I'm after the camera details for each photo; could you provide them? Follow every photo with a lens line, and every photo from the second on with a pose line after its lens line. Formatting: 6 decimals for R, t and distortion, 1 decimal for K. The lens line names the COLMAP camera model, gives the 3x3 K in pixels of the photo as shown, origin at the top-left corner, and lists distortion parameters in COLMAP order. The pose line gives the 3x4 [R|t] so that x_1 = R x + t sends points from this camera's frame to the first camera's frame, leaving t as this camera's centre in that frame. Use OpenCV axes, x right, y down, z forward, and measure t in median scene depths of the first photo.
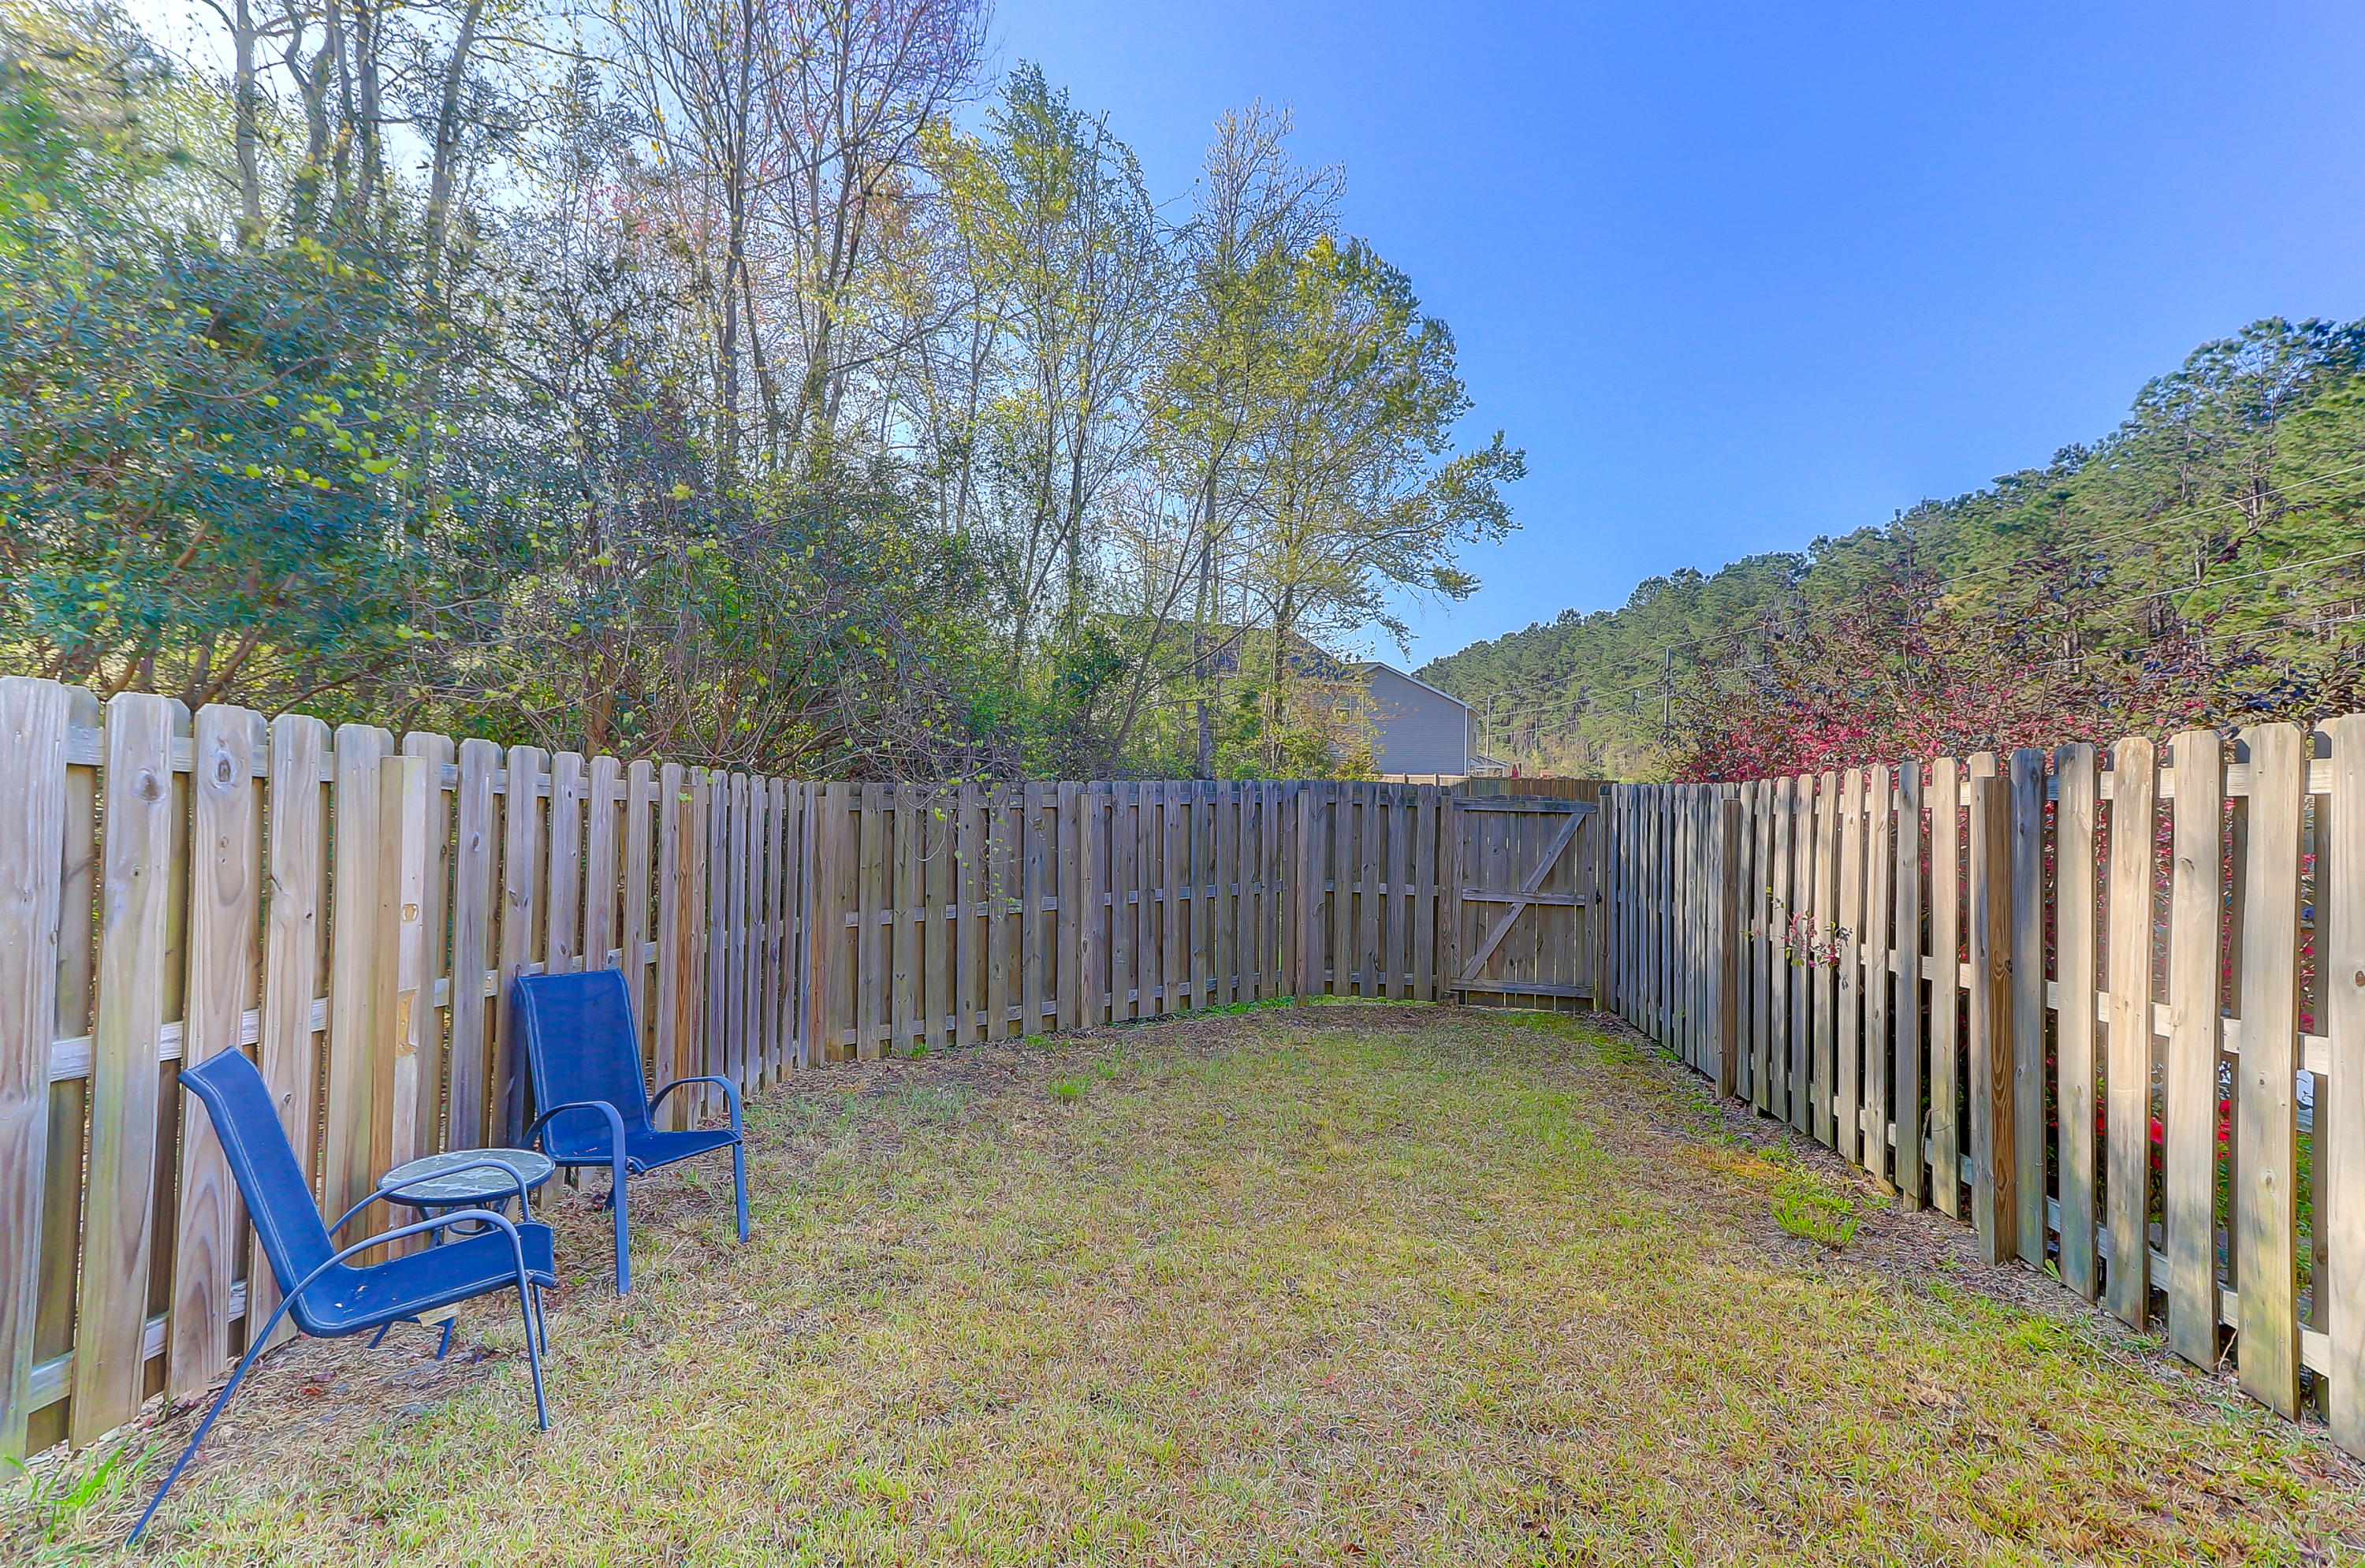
lens RADIAL K [[1098.3, 0, 1182.5], [0, 1098.3, 784.0], [0, 0, 1]] dist [0.061314, 0.000117]
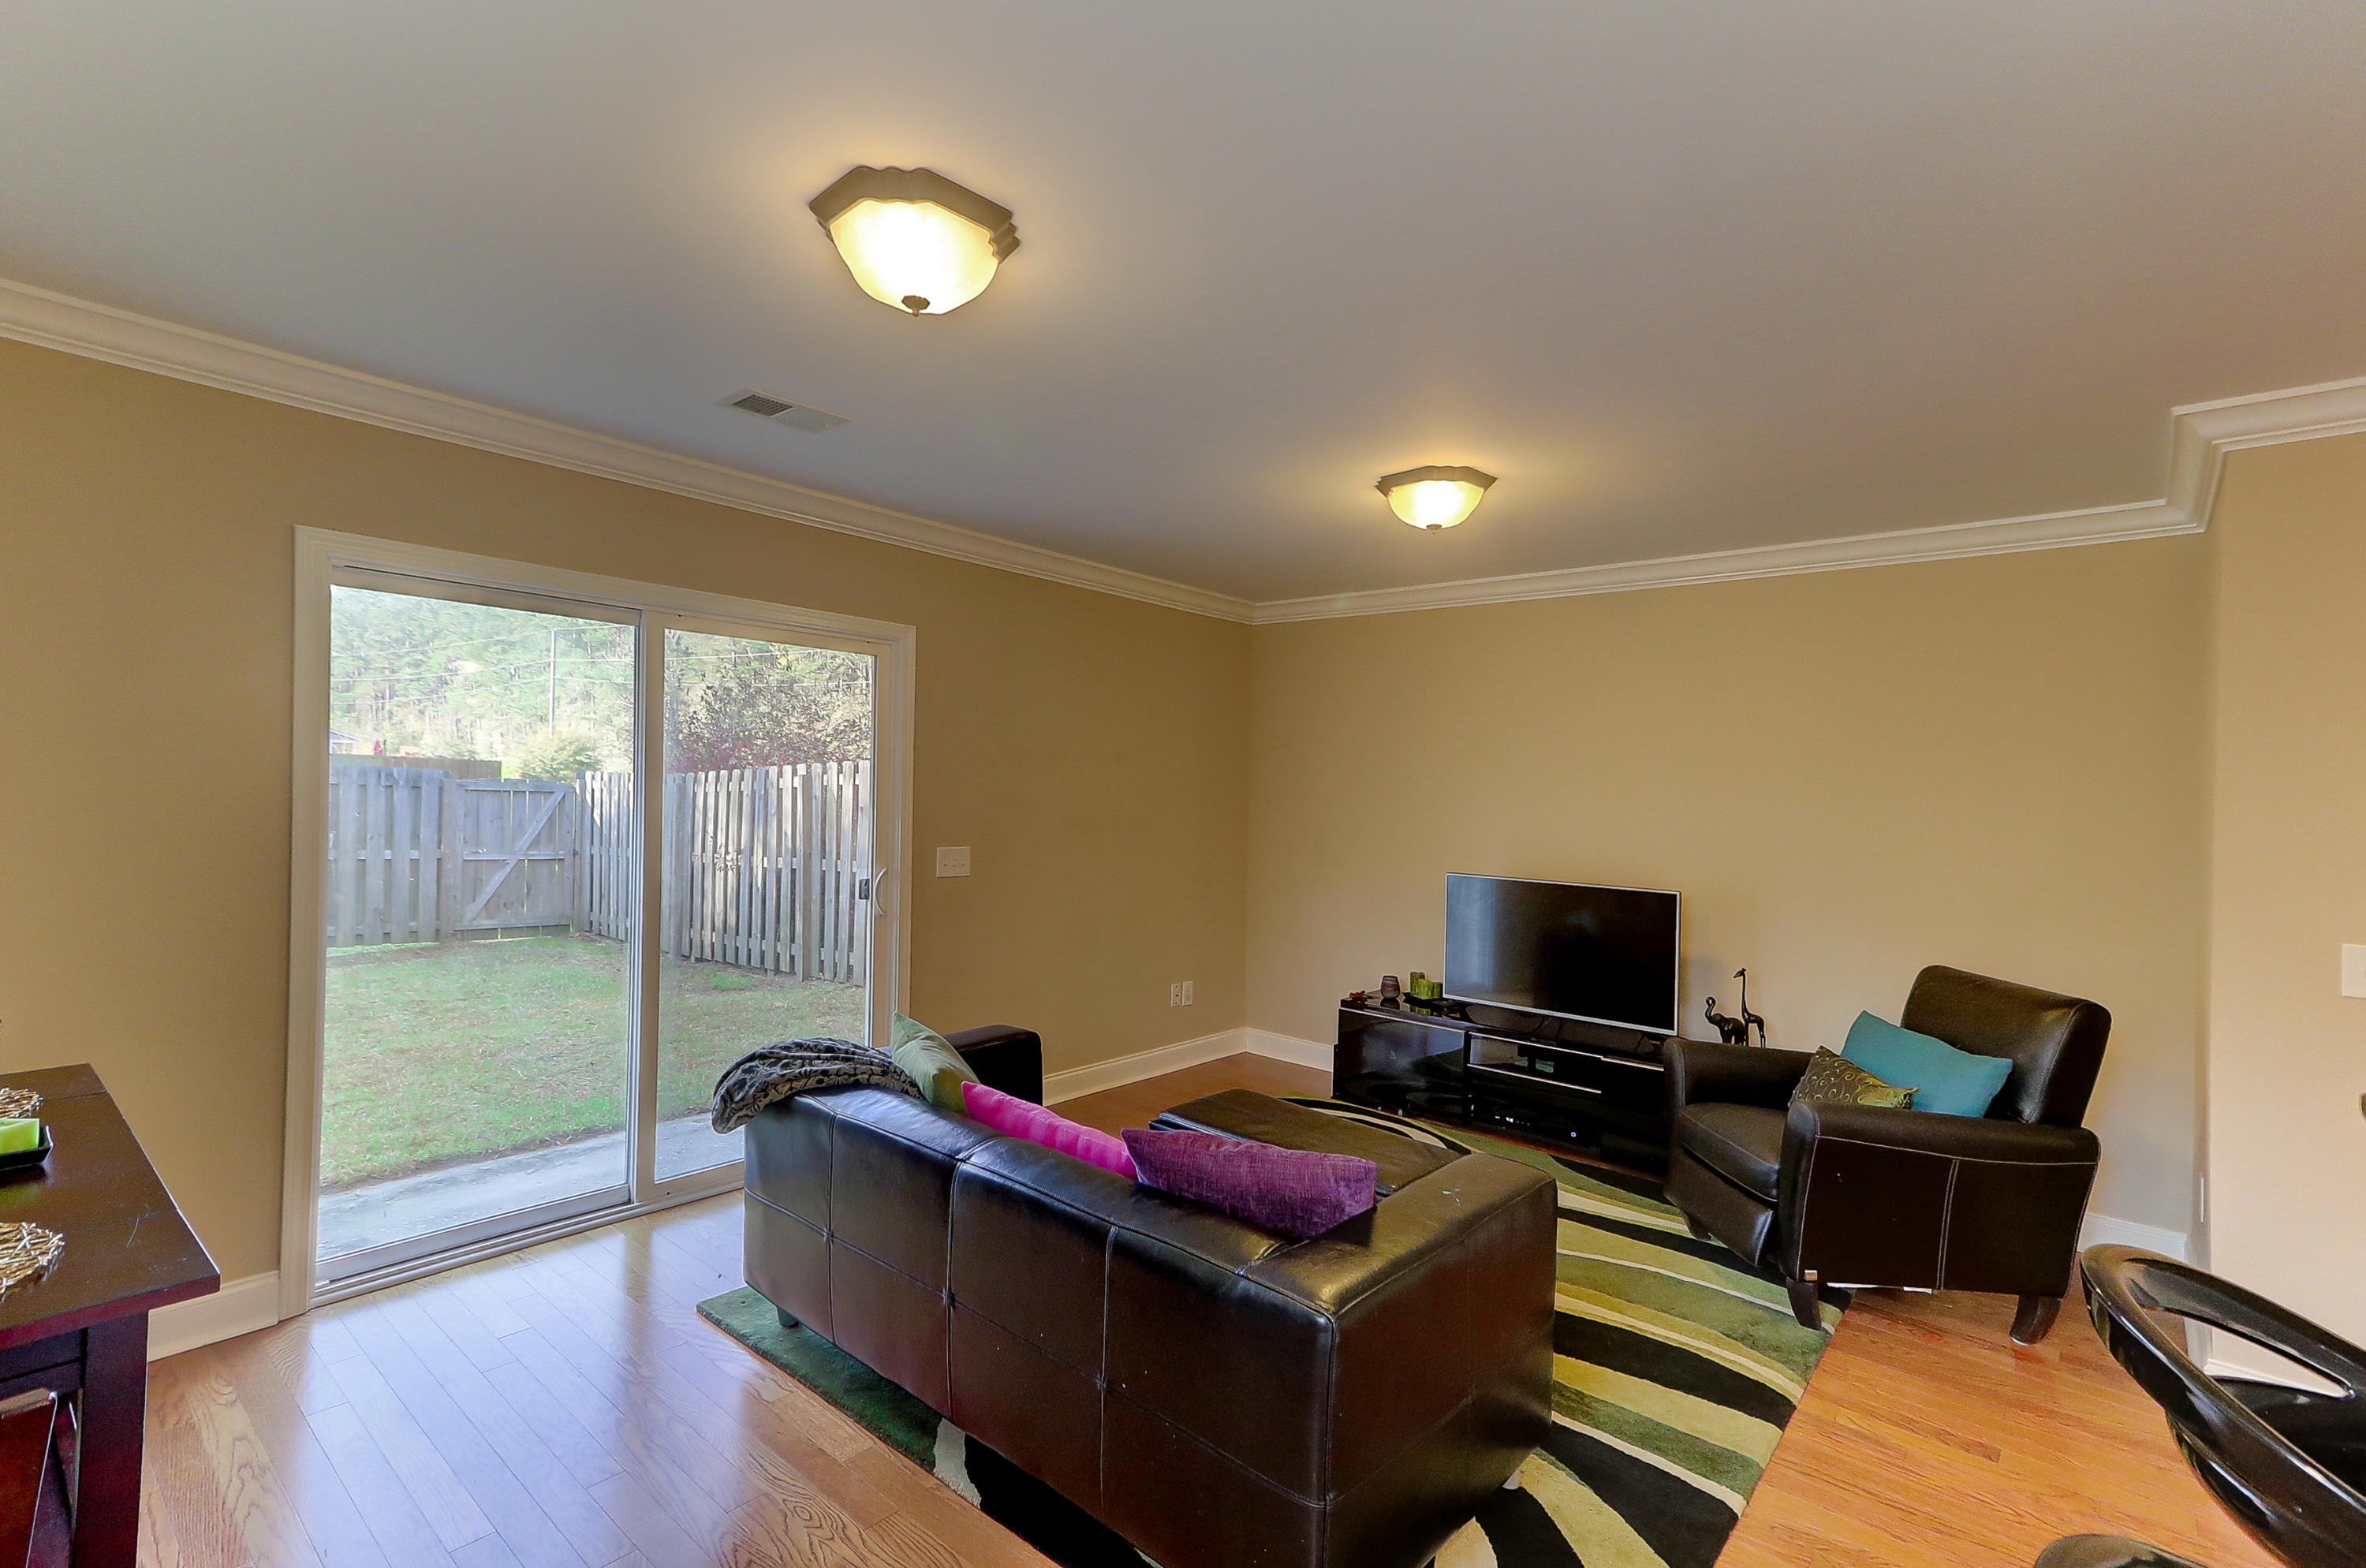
lens RADIAL K [[1076.9, 0, 1182.1], [0, 1076.9, 805.2], [0, 0, 1]] dist [0.039424, 0.000069]
pose [[0.586542, -0.013775, 0.809802, -0.286825], [-0.016236, 0.999454, 0.028761, -0.008684], [-0.809756, -0.030018, 0.585998, -0.422299]]
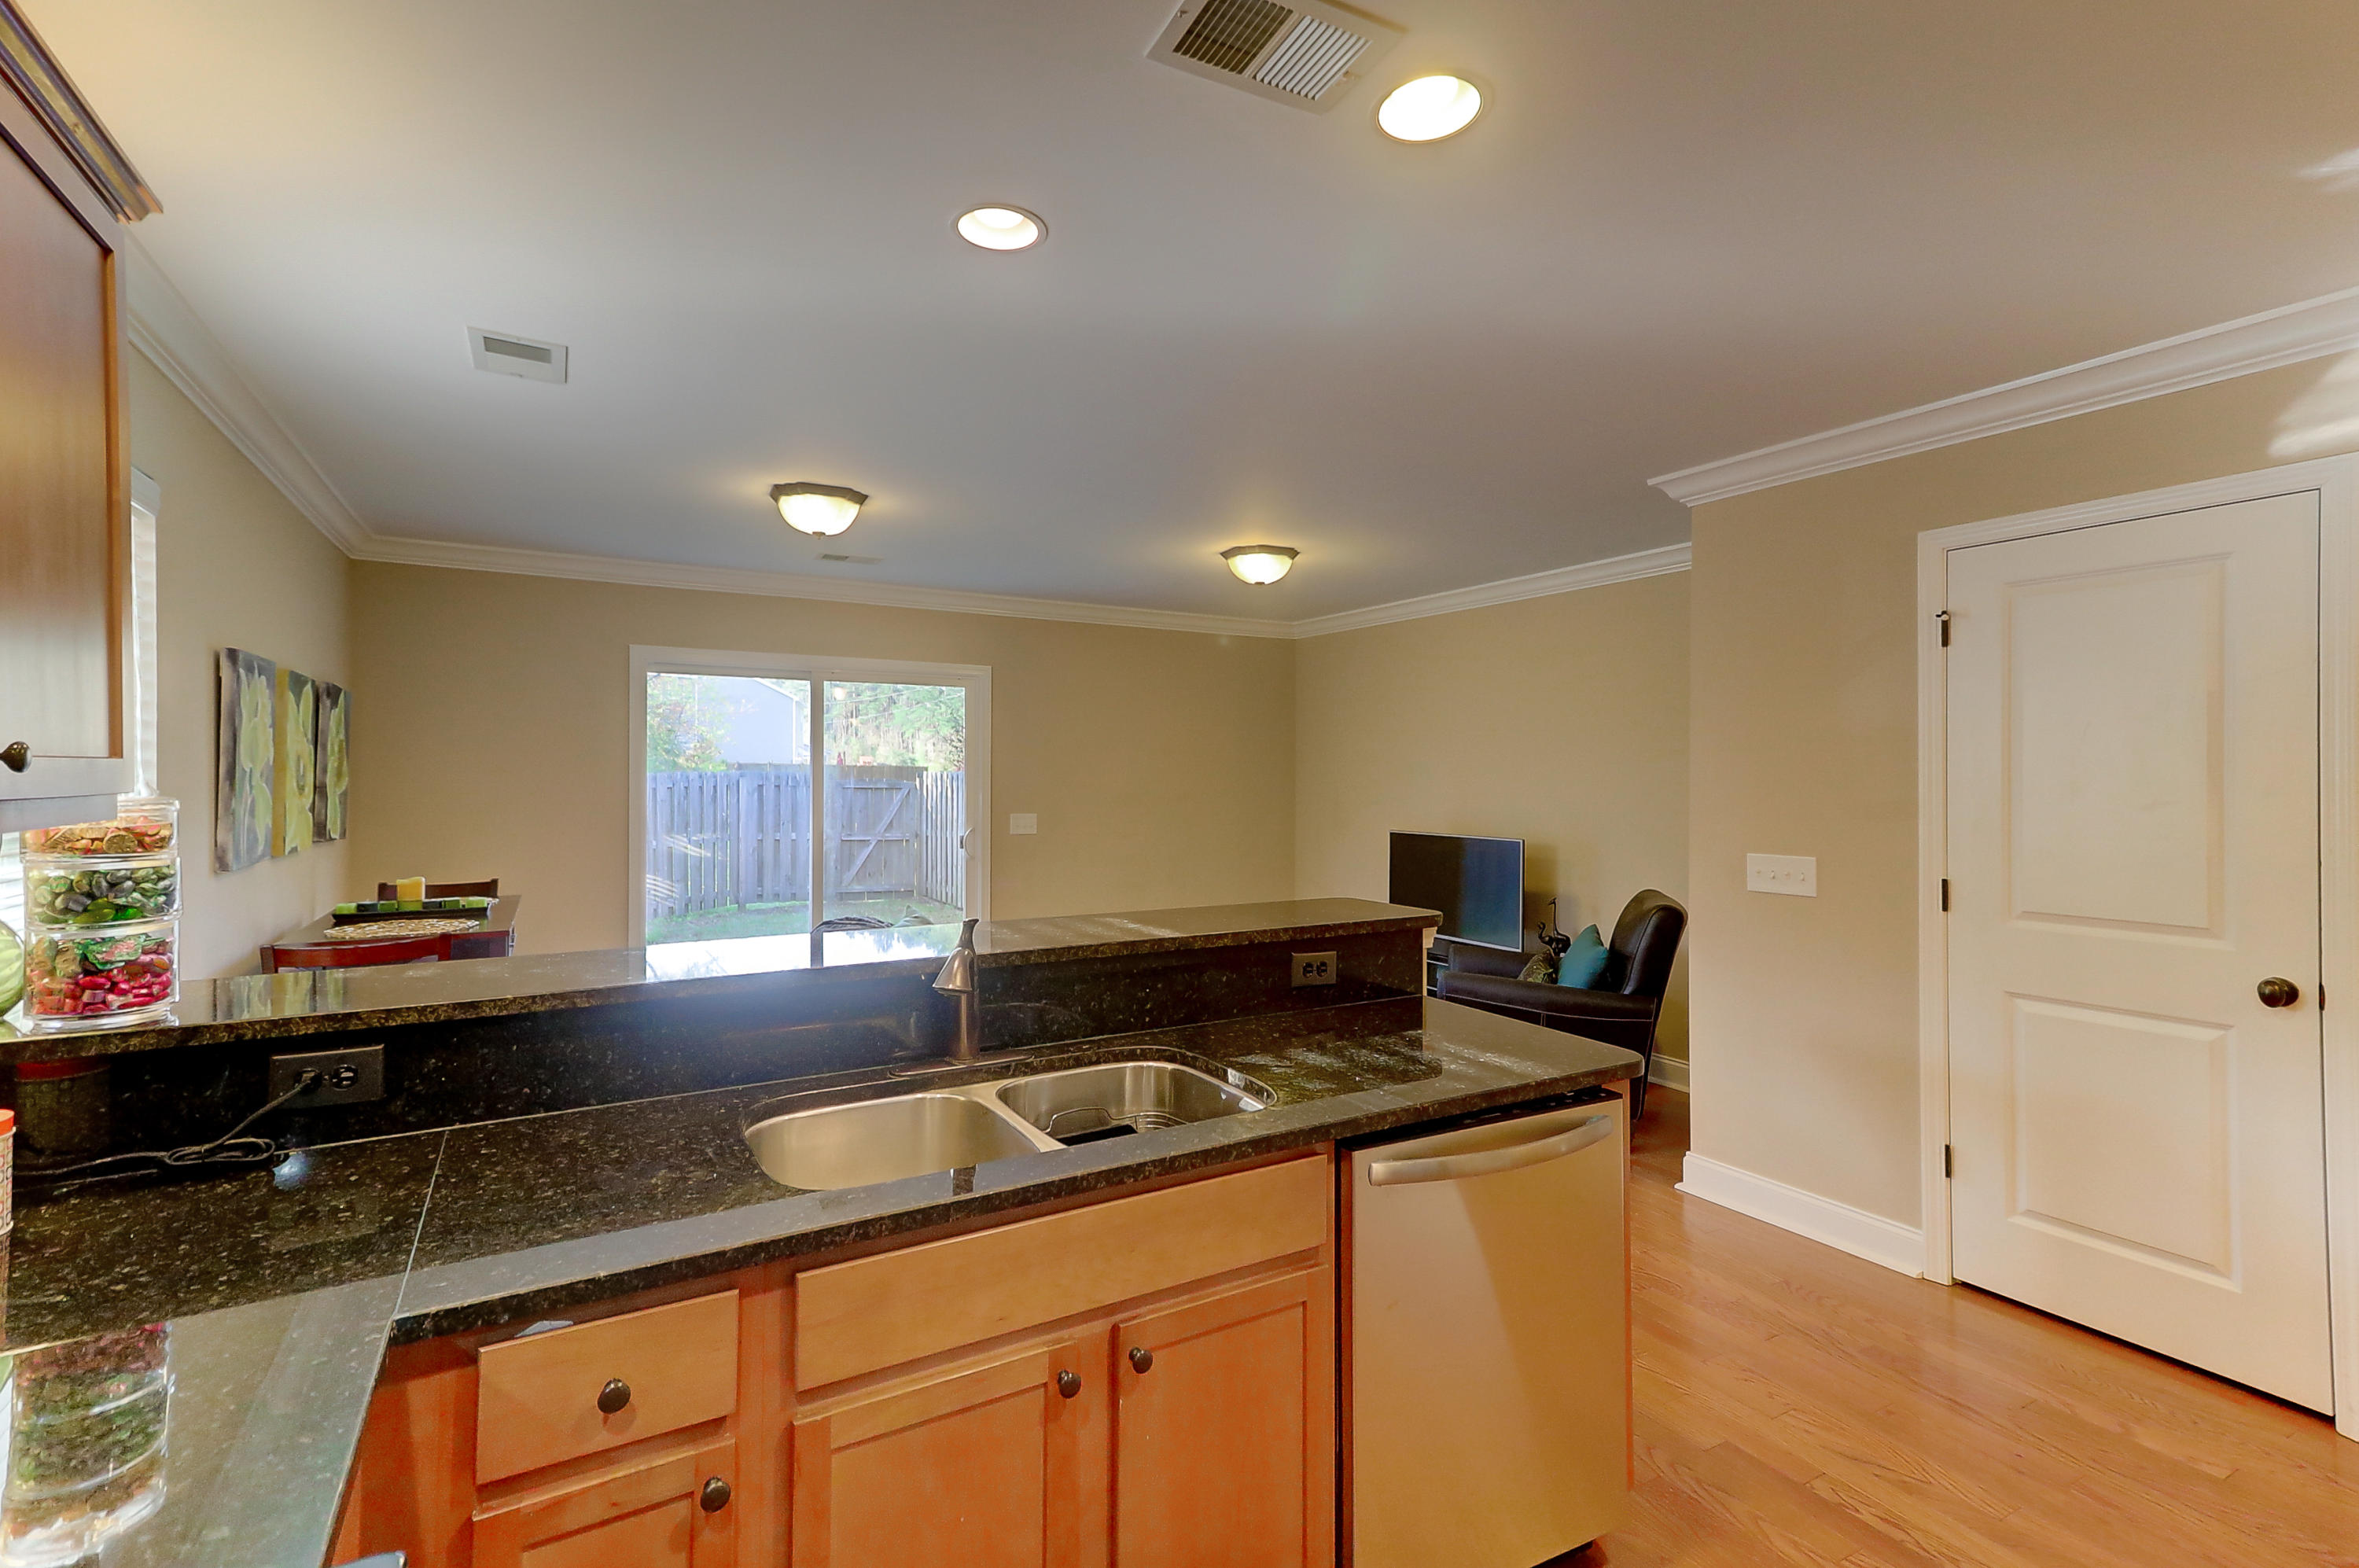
lens RADIAL K [[1095.5, 0, 1179.5], [0, 1095.5, 784.0], [0, 0, 1]] dist [0.061314, 0.000117]
pose [[0.825631, -0.020463, 0.563840, -0.276632], [0.013123, 0.999768, 0.017068, -0.004721], [-0.564058, -0.006693, 0.825708, -0.711762]]
